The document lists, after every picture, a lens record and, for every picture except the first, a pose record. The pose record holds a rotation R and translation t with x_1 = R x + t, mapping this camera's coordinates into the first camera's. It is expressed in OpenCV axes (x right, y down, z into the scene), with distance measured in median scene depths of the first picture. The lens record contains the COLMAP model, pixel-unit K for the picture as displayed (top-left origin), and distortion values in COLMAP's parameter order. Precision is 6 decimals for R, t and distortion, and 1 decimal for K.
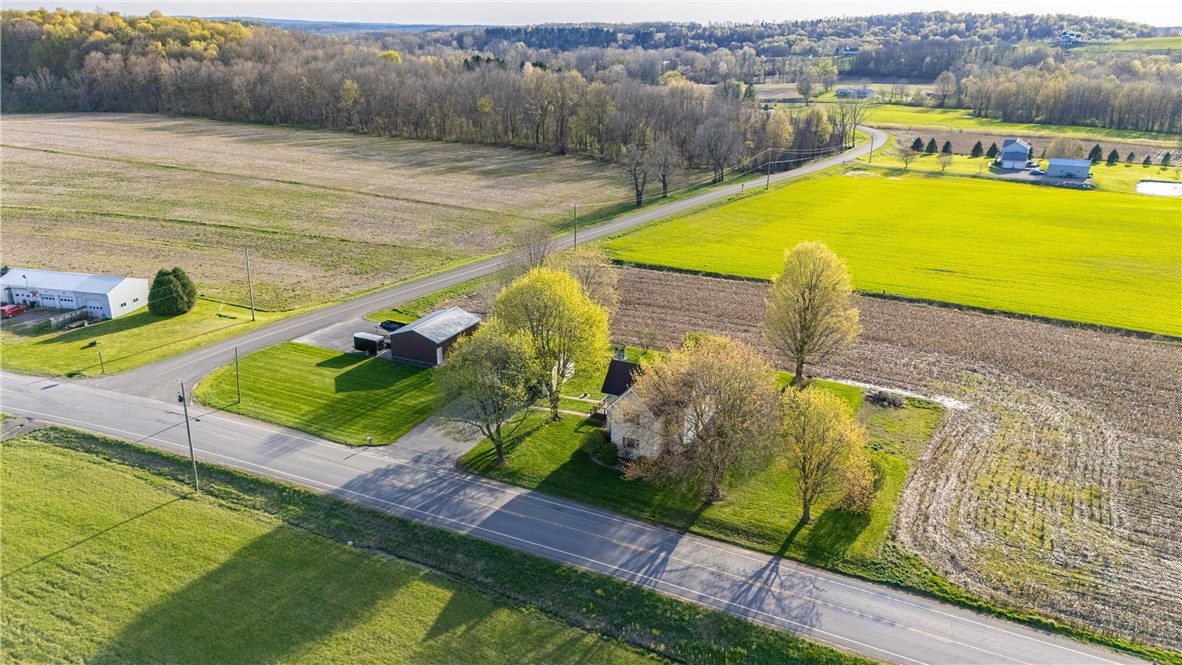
lens RADIAL K [[859.8, 0, 592.3], [0, 859.8, 349.4], [0, 0, 1]] dist [0.068218, -0.060713]
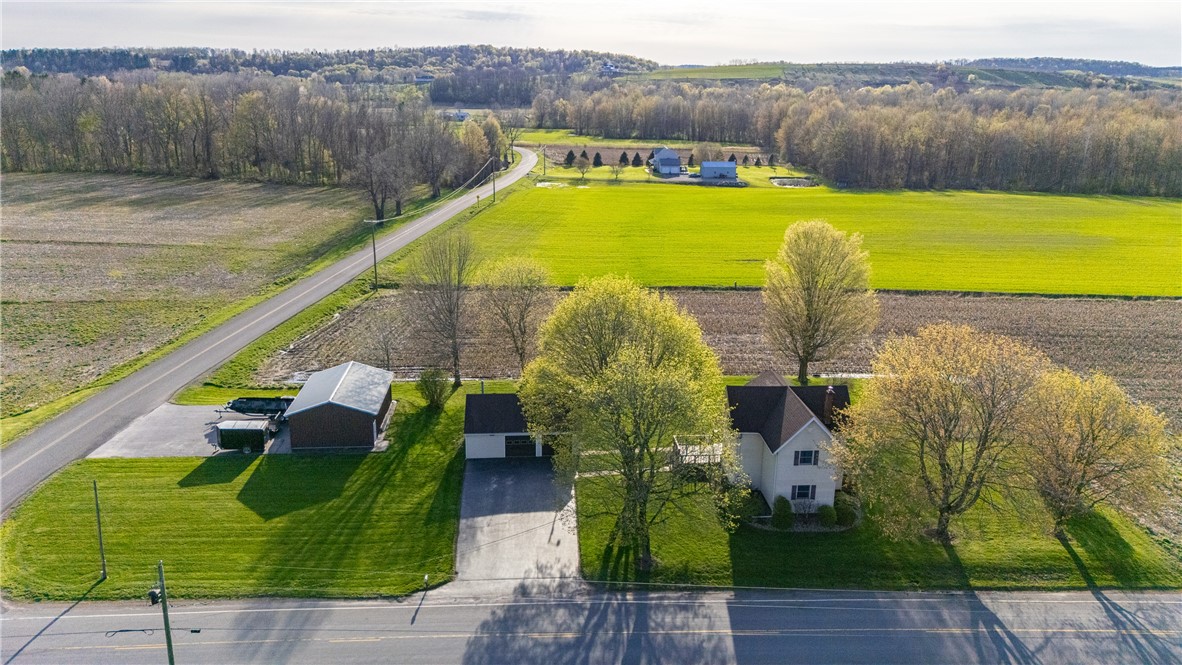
lens RADIAL K [[859.8, 0, 592.3], [0, 859.8, 349.4], [0, 0, 1]] dist [0.068218, -0.060713]
pose [[0.877334, -0.143198, 0.458017, -0.315165], [0.159401, 0.987208, 0.003316, -0.030944], [-0.452633, 0.070099, 0.888937, 0.296762]]
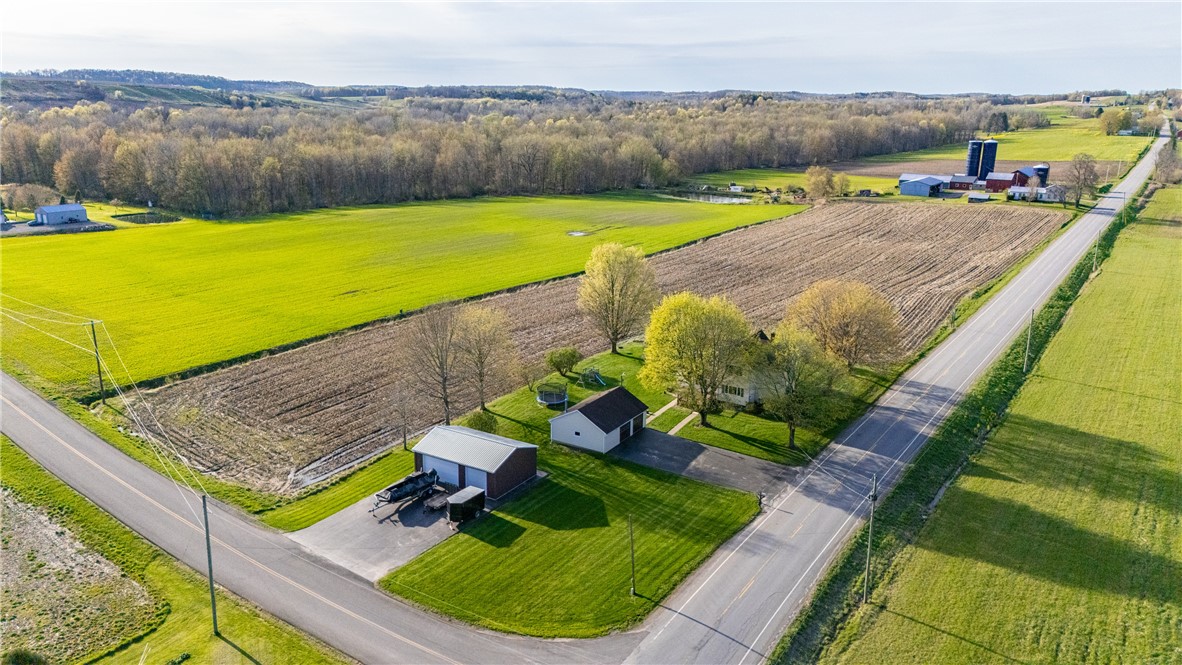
lens RADIAL K [[859.8, 0, 592.3], [0, 859.8, 349.4], [0, 0, 1]] dist [0.068218, -0.060713]
pose [[0.125653, -0.288079, 0.949327, -0.872433], [0.331583, 0.914075, 0.233493, -0.251604], [-0.935021, 0.285442, 0.210378, 0.709268]]
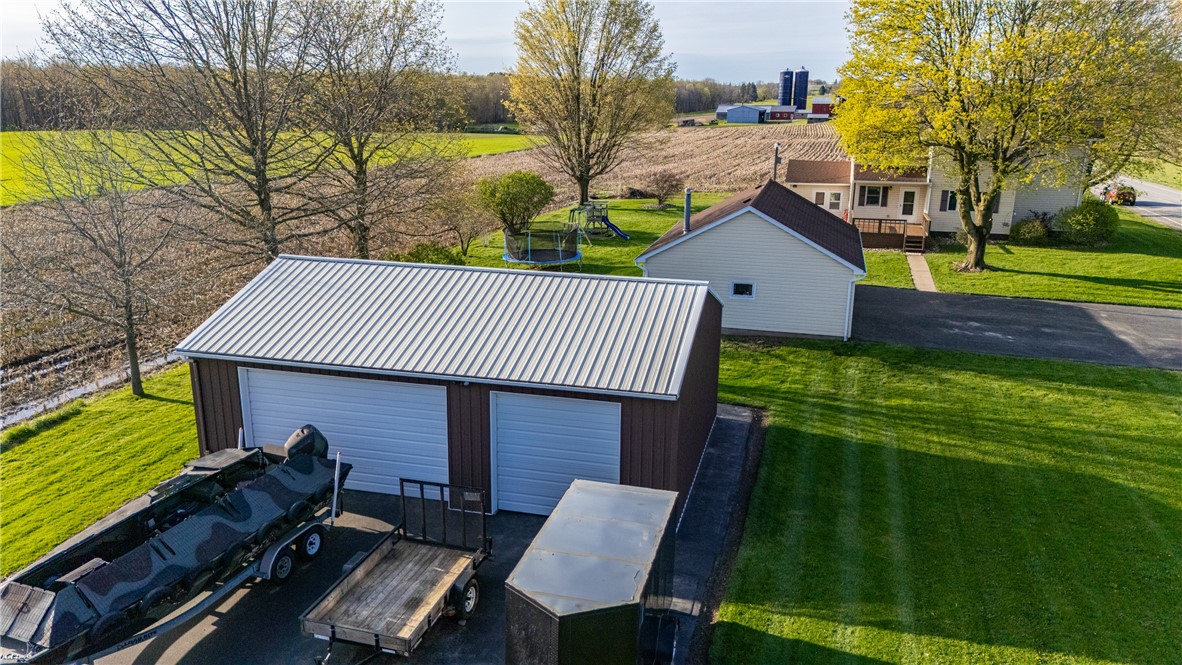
lens RADIAL K [[859.8, 0, 592.3], [0, 859.8, 349.4], [0, 0, 1]] dist [0.068218, -0.060713]
pose [[-0.166396, -0.288273, 0.942980, -0.347552], [0.327252, 0.885966, 0.328589, -0.070484], [-0.930171, 0.363268, -0.053084, 0.986018]]
